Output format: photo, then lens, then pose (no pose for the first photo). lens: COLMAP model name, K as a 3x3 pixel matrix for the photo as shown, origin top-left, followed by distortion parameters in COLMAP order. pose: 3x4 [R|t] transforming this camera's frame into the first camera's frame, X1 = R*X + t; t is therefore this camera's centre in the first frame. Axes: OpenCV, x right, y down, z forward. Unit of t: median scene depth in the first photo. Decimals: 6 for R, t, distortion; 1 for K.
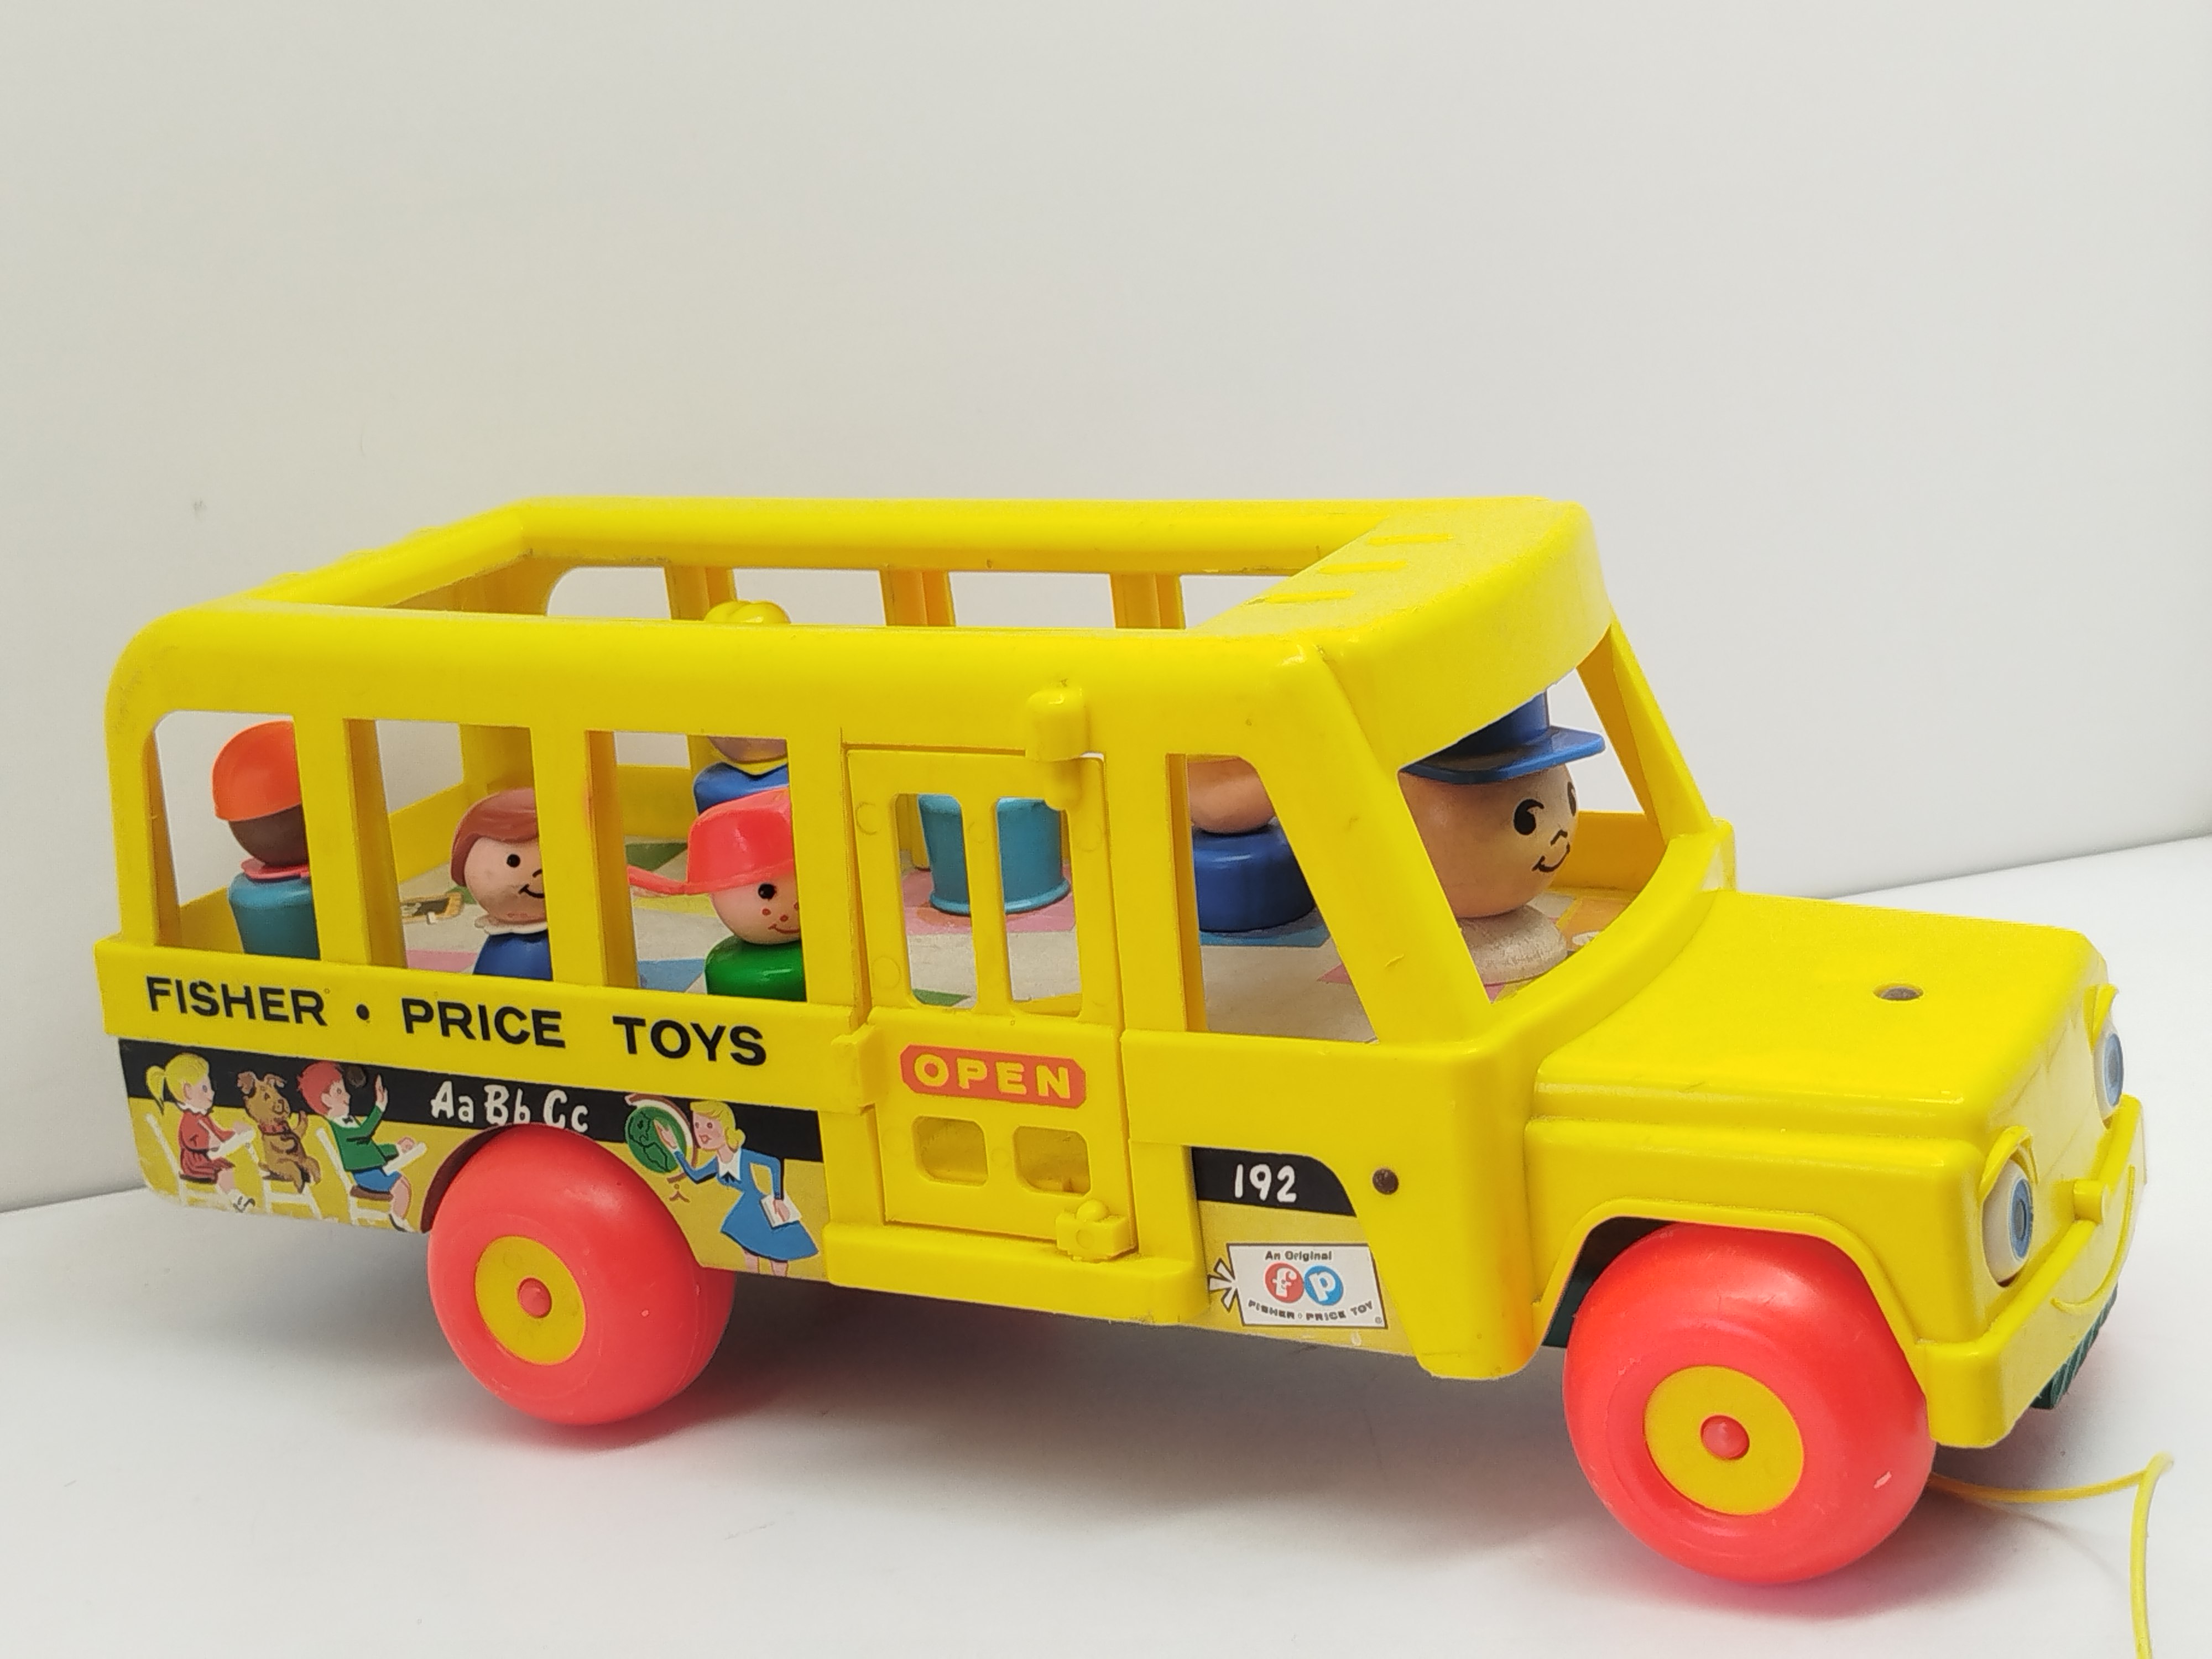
lens RADIAL K [[3473.8, 0, 1106.0], [0, 3473.8, 829.5], [0, 0, 1]] dist [0.280158, -1.316215]
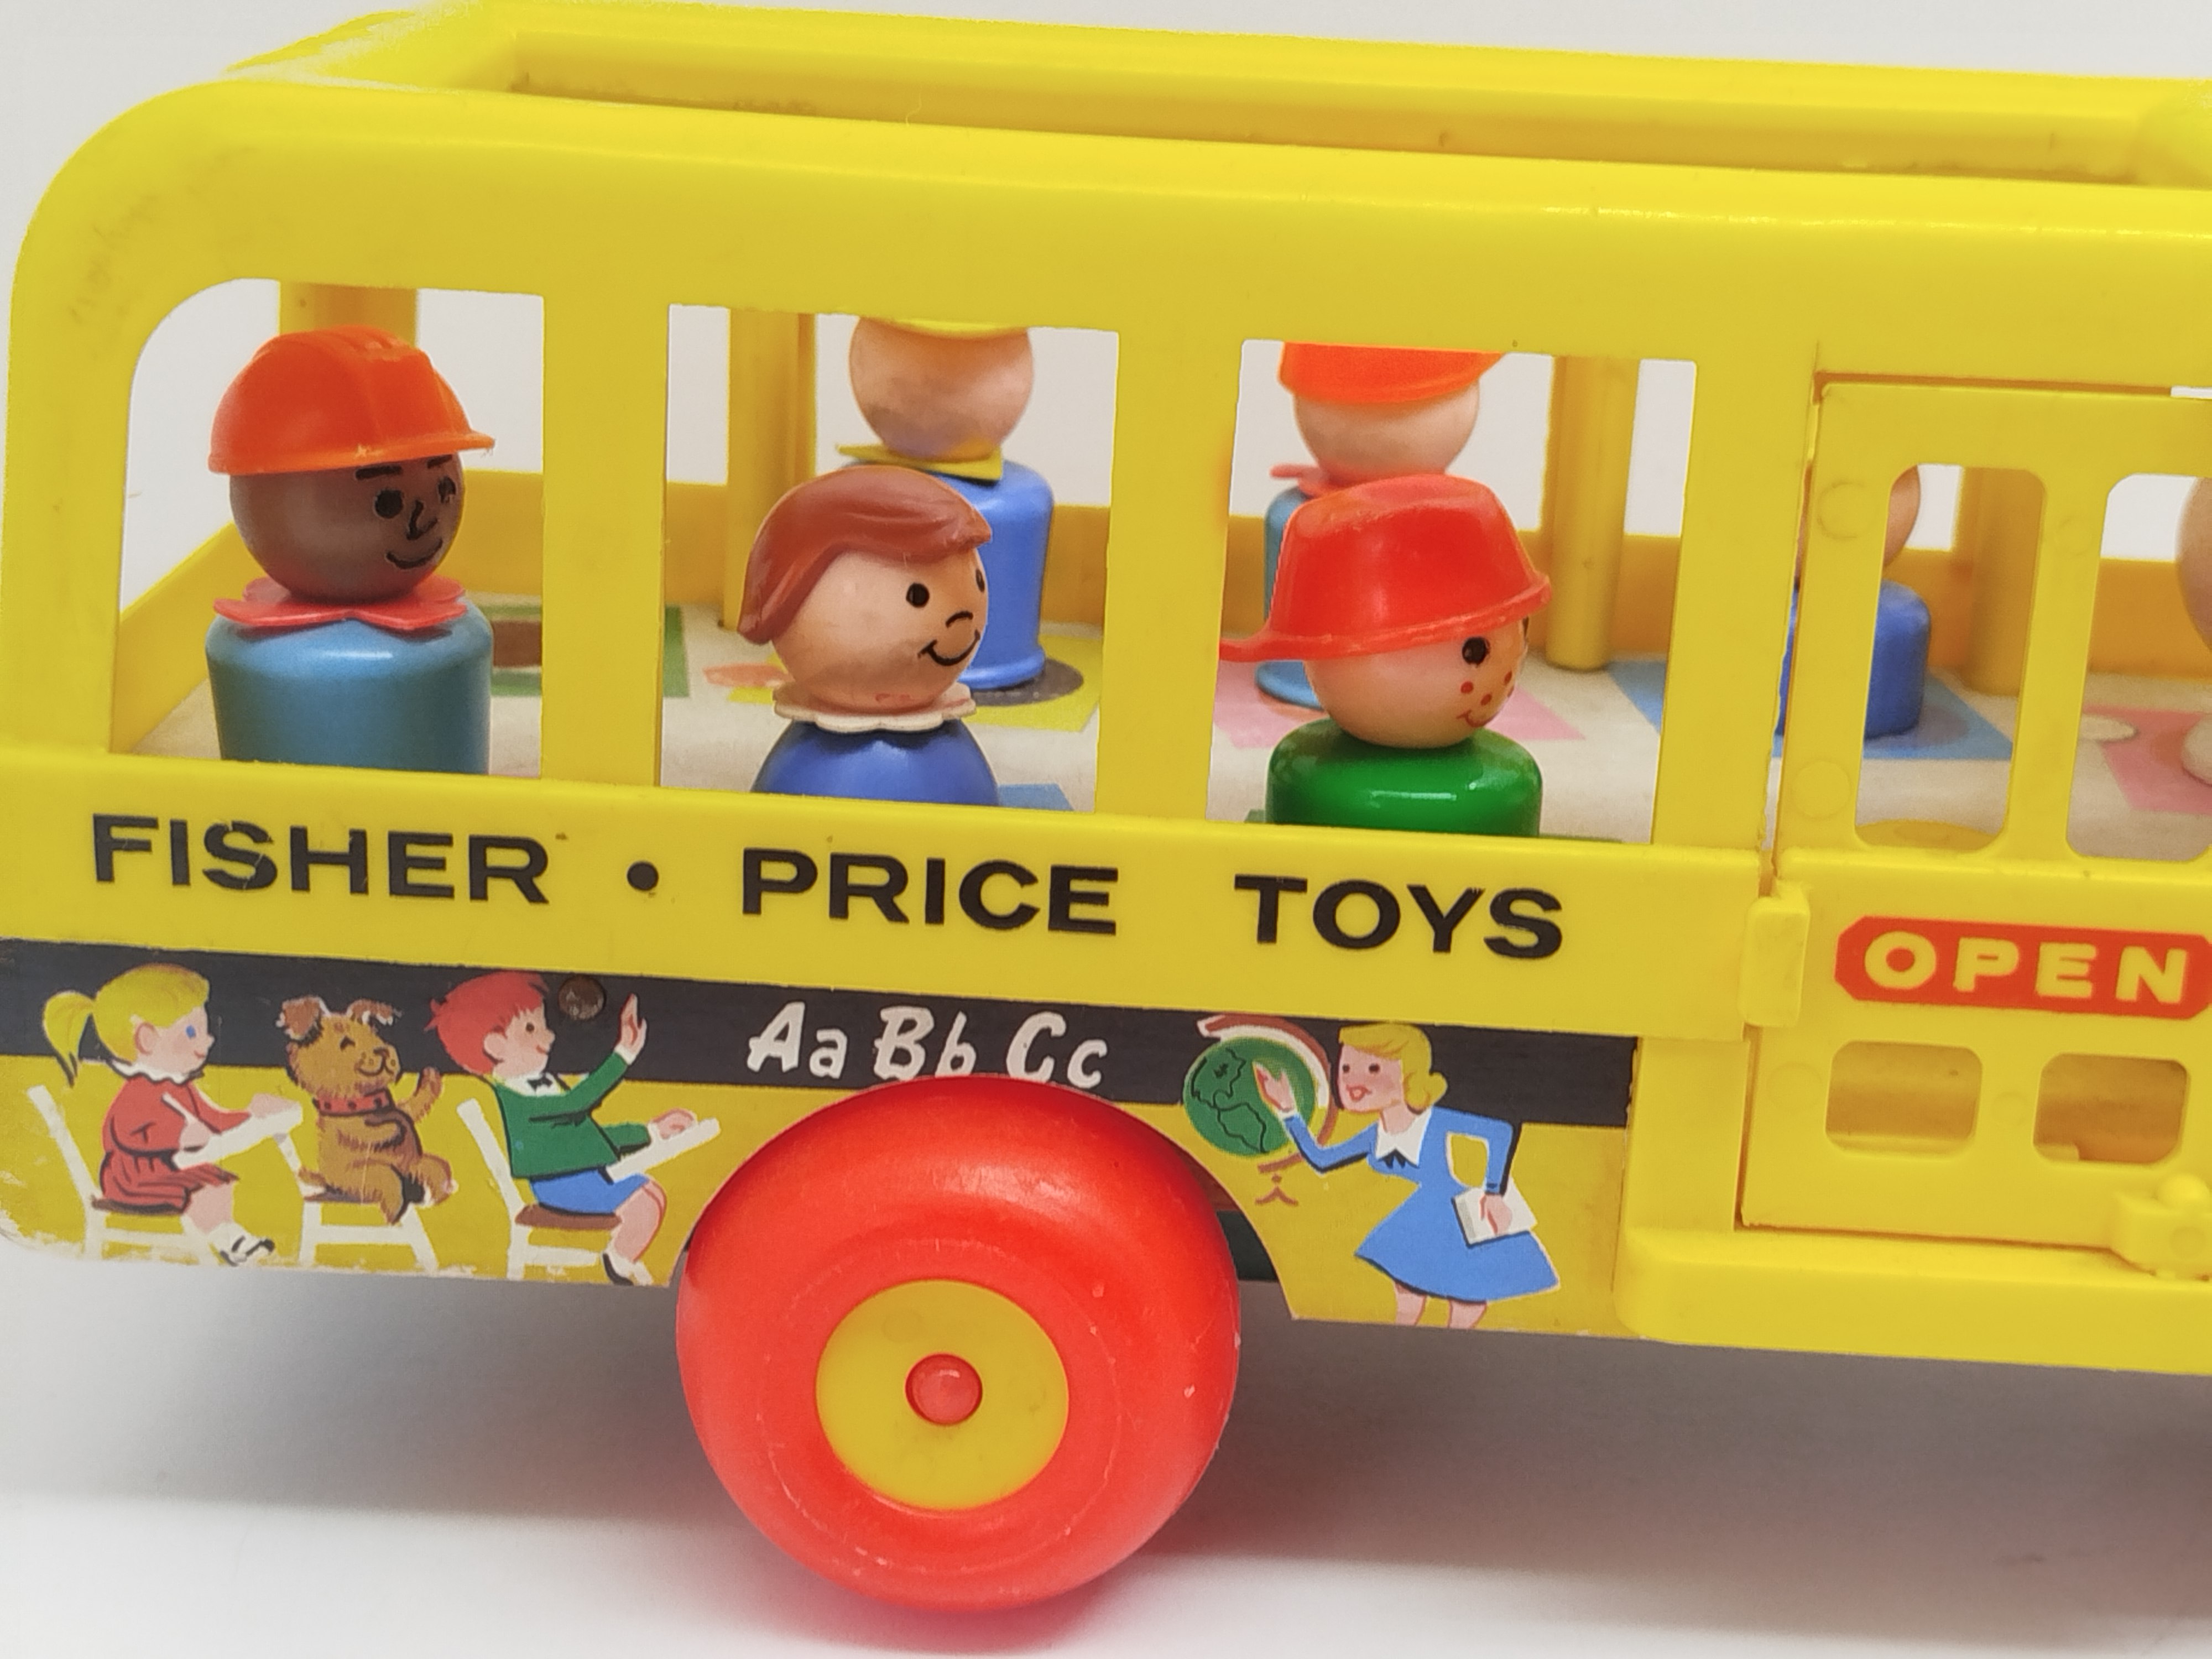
lens RADIAL K [[3473.8, 0, 1106.0], [0, 3473.8, 829.5], [0, 0, 1]] dist [0.280158, -1.316215]
pose [[0.886033, -0.005840, 0.463585, -0.407127], [-0.007485, 0.999610, 0.026897, 0.031517], [-0.463562, -0.027302, 0.885644, 0.522178]]
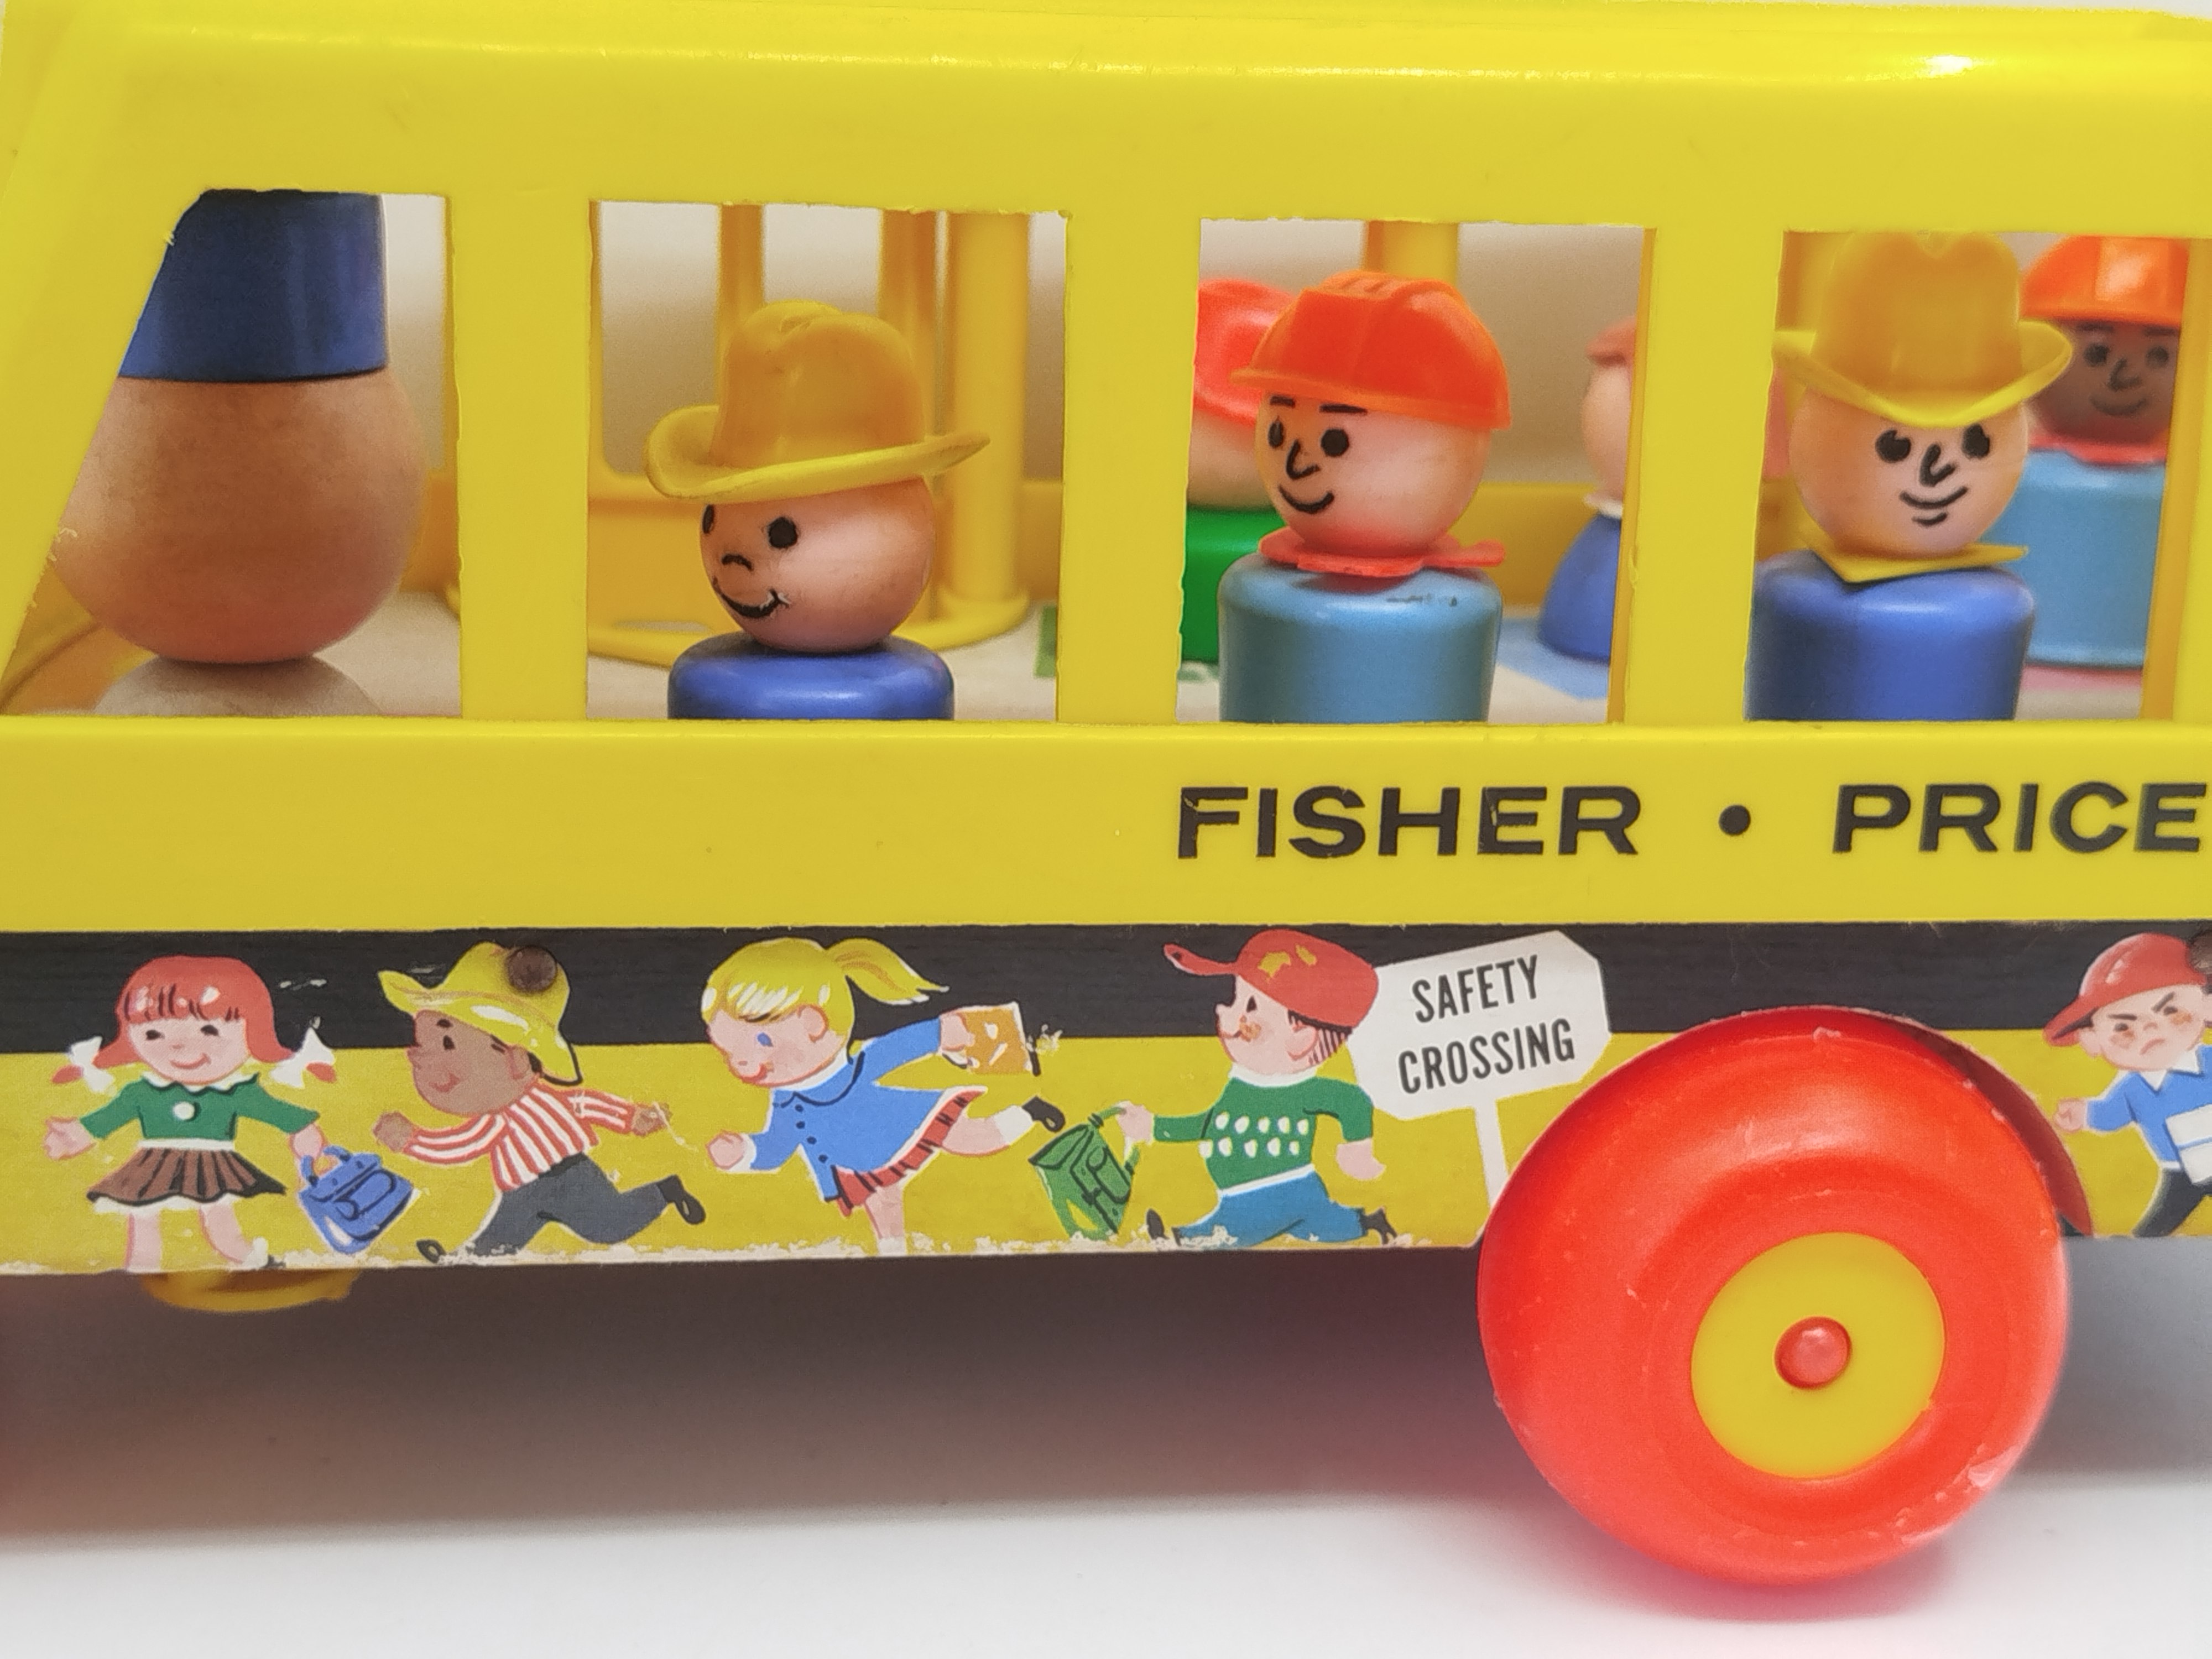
lens RADIAL K [[3473.8, 0, 1106.0], [0, 3473.8, 829.5], [0, 0, 1]] dist [0.280158, -1.316215]
pose [[0.782049, -0.067834, 0.619514, -0.619864], [0.041478, 0.997520, 0.056864, 0.021544], [-0.621835, -0.018774, 0.782923, 0.682514]]
